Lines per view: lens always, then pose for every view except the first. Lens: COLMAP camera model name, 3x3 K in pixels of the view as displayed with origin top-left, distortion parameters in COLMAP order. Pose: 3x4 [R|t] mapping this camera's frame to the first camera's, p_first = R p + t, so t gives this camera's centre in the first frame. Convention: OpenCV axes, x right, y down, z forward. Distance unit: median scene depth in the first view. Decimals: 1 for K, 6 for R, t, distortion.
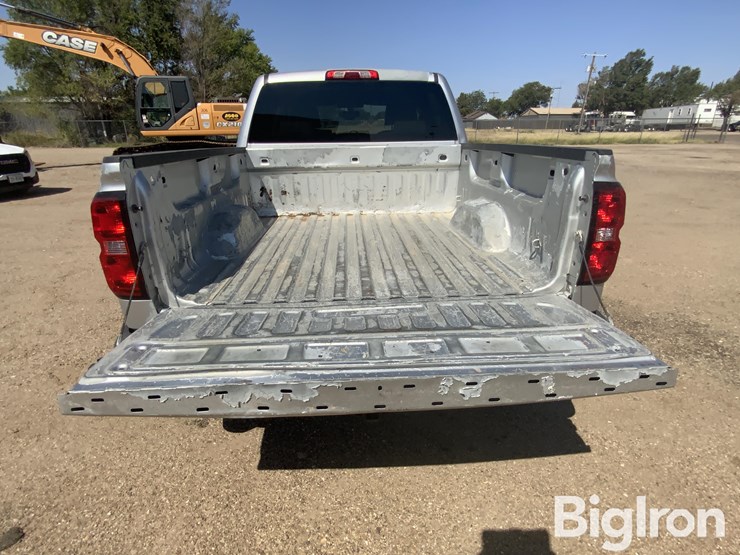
lens RADIAL K [[401.7, 0, 375.8], [0, 401.7, 276.1], [0, 0, 1]] dist [-0.001155, -0.001564]
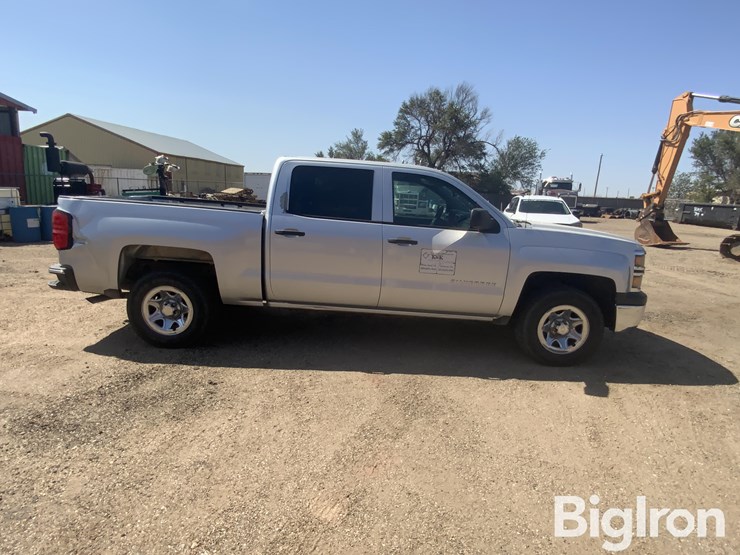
lens RADIAL K [[459.3, 0, 364.0], [0, 459.3, 275.0], [0, 0, 1]] dist [0.004854, -0.005440]
pose [[-0.118128, 0.174275, -0.977586, 0.407184], [-0.387316, 0.898417, 0.206964, -0.150000], [0.914348, 0.403083, -0.038628, 0.374732]]
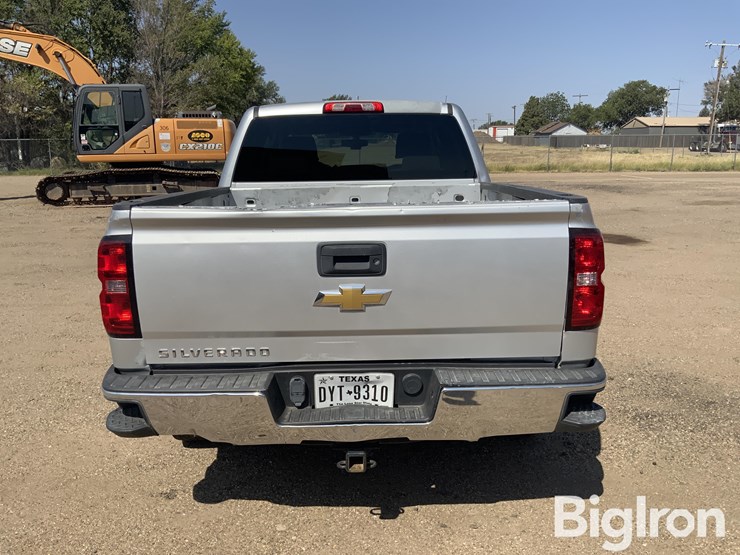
lens RADIAL K [[621.8, 0, 377.0], [0, 621.8, 273.8], [0, 0, 1]] dist [0.045725, -0.089033]
pose [[0.998982, 0.007302, -0.044504, 0.014174], [-0.013896, 0.988631, -0.149719, 0.015999], [0.042905, 0.150185, 0.987727, -0.073526]]
